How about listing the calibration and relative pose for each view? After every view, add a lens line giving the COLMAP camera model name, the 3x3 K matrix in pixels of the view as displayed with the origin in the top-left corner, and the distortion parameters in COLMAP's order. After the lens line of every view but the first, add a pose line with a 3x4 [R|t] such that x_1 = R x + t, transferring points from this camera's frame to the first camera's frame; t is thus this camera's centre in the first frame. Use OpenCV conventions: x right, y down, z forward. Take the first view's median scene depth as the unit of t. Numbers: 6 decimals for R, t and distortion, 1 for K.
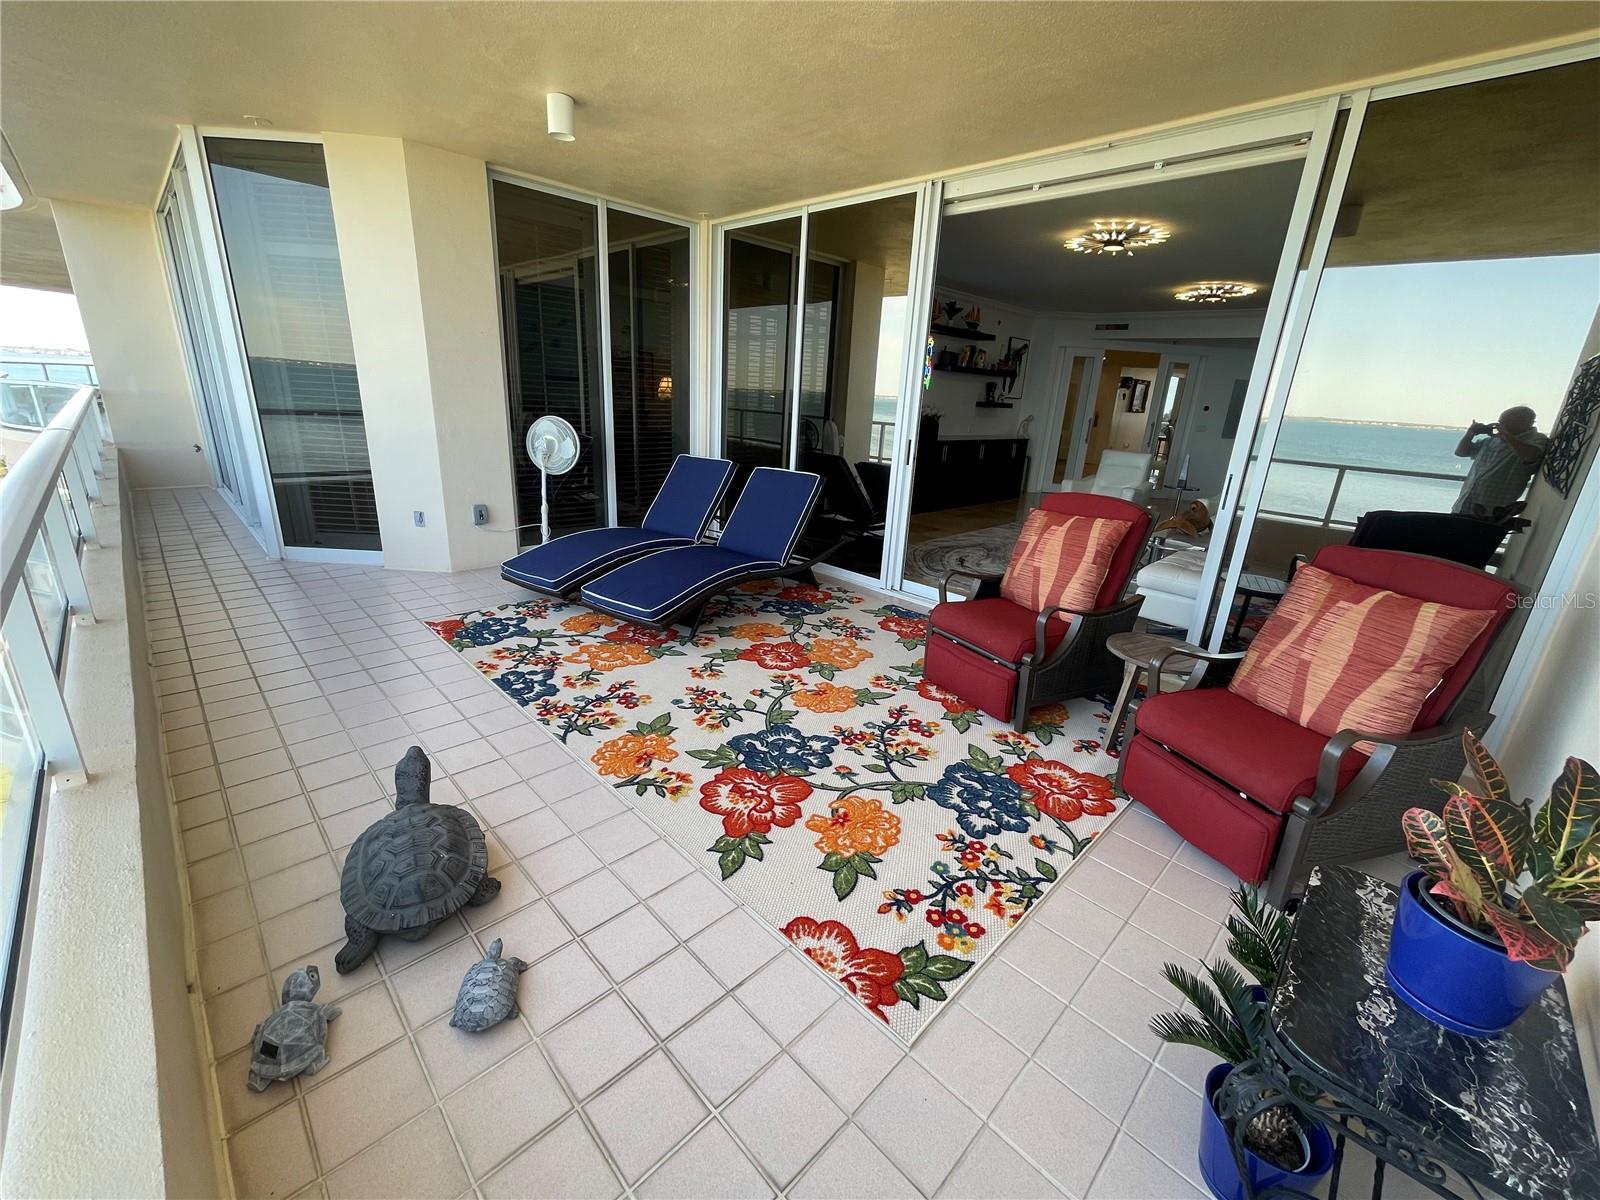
lens RADIAL K [[649.9, 0, 803.4], [0, 649.9, 599.1], [0, 0, 1]] dist [0.001147, 0.000186]
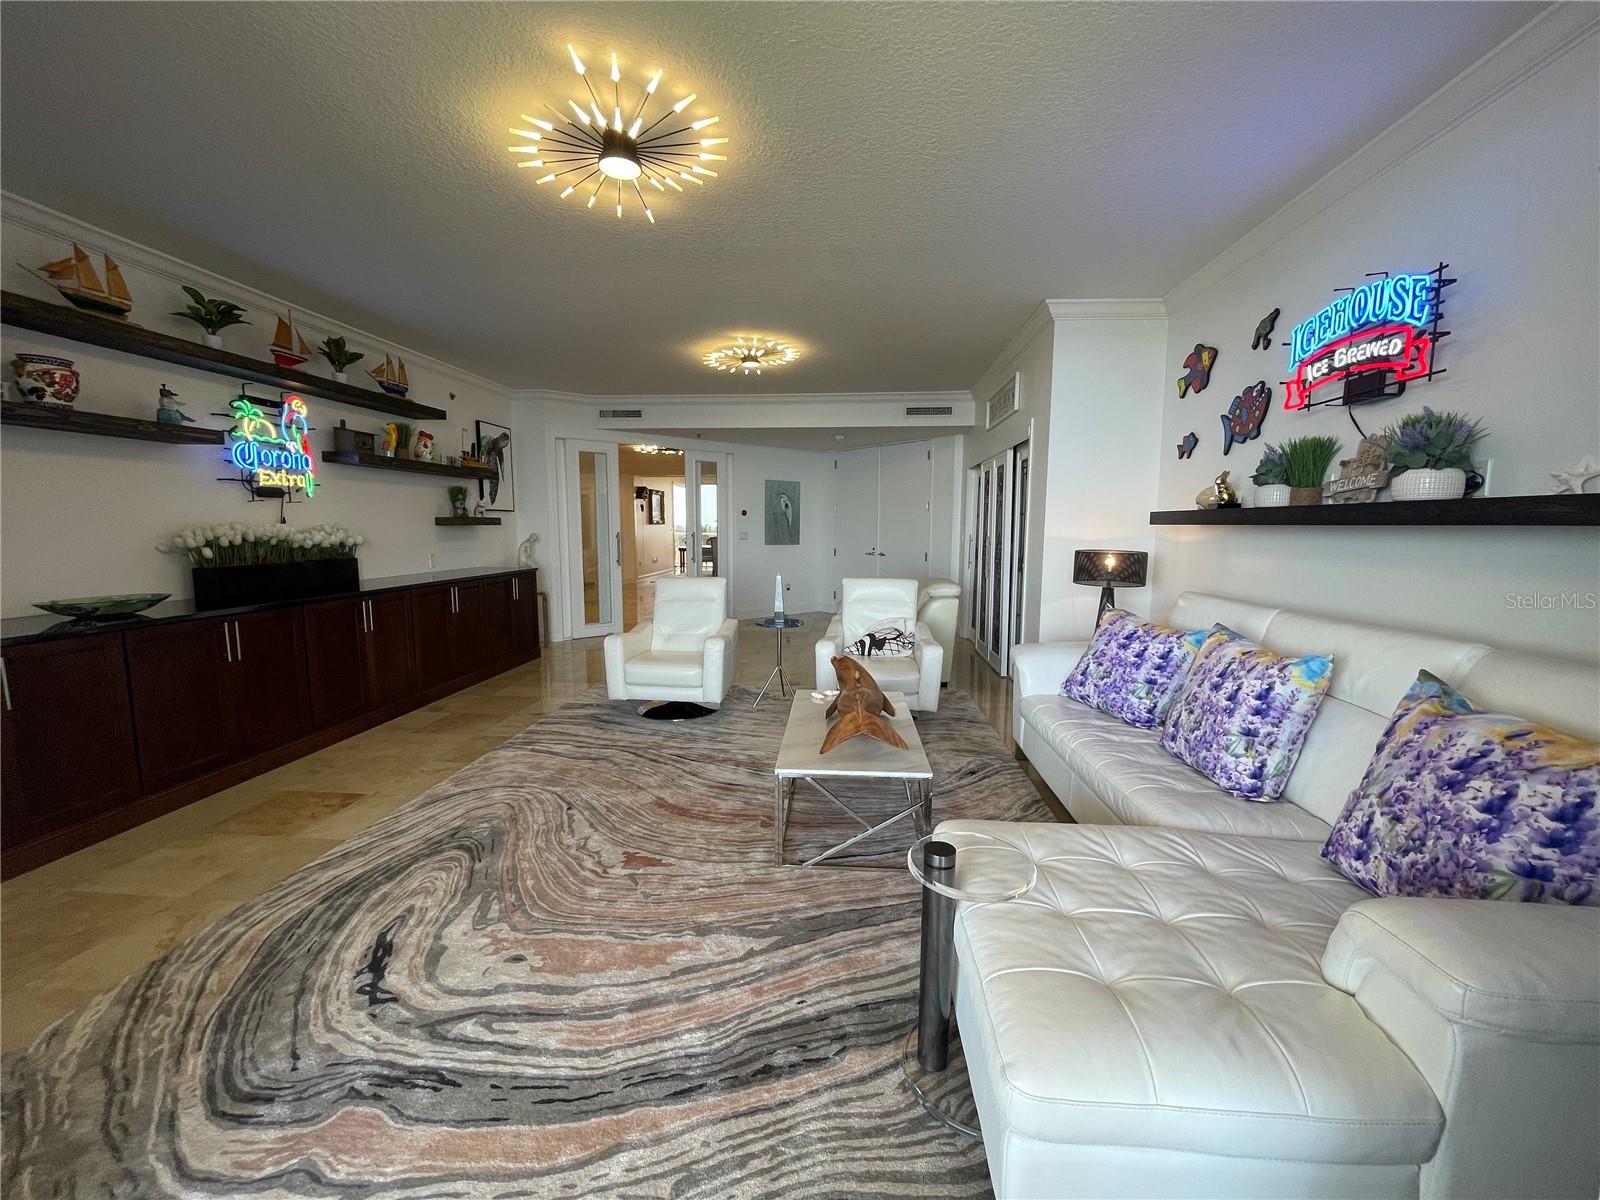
lens RADIAL K [[649.9, 0, 803.4], [0, 649.9, 599.1], [0, 0, 1]] dist [0.001147, 0.000186]
pose [[0.763556, -0.126643, 0.633202, 0.381194], [0.235568, 0.967632, -0.090532, -0.268580], [-0.601241, 0.218288, 0.768674, 0.977426]]
